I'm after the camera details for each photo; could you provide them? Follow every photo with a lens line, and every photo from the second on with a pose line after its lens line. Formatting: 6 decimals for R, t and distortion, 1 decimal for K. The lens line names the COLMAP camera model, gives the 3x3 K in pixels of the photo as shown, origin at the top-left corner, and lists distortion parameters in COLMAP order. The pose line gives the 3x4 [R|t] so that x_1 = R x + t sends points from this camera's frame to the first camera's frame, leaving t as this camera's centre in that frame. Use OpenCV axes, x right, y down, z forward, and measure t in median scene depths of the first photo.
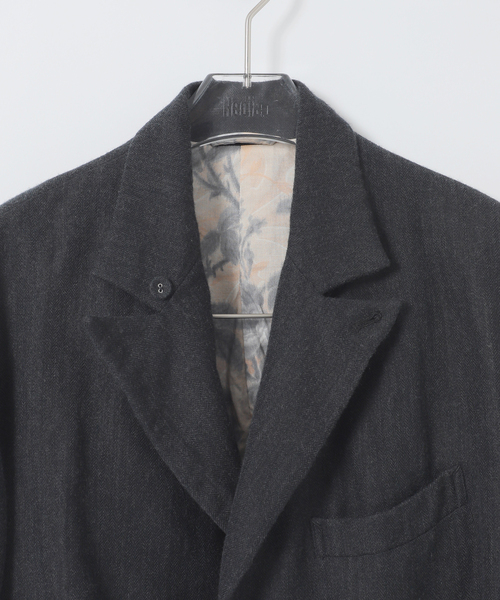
lens RADIAL K [[1224.8, 0, 249.9], [0, 1224.8, 300.7], [0, 0, 1]] dist [0.020674, 0.000000]
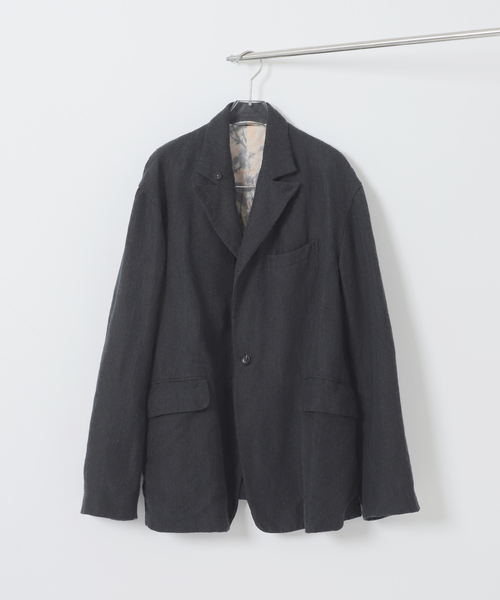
lens RADIAL K [[1224.8, 0, 249.2], [0, 1224.8, 298.9], [0, 0, 1]] dist [0.020674, 0.000000]
pose [[0.999173, 0.029457, -0.028025, 0.093110], [-0.027186, 0.996563, 0.078249, 0.051033], [0.030234, -0.077423, 0.996540, -1.945630]]
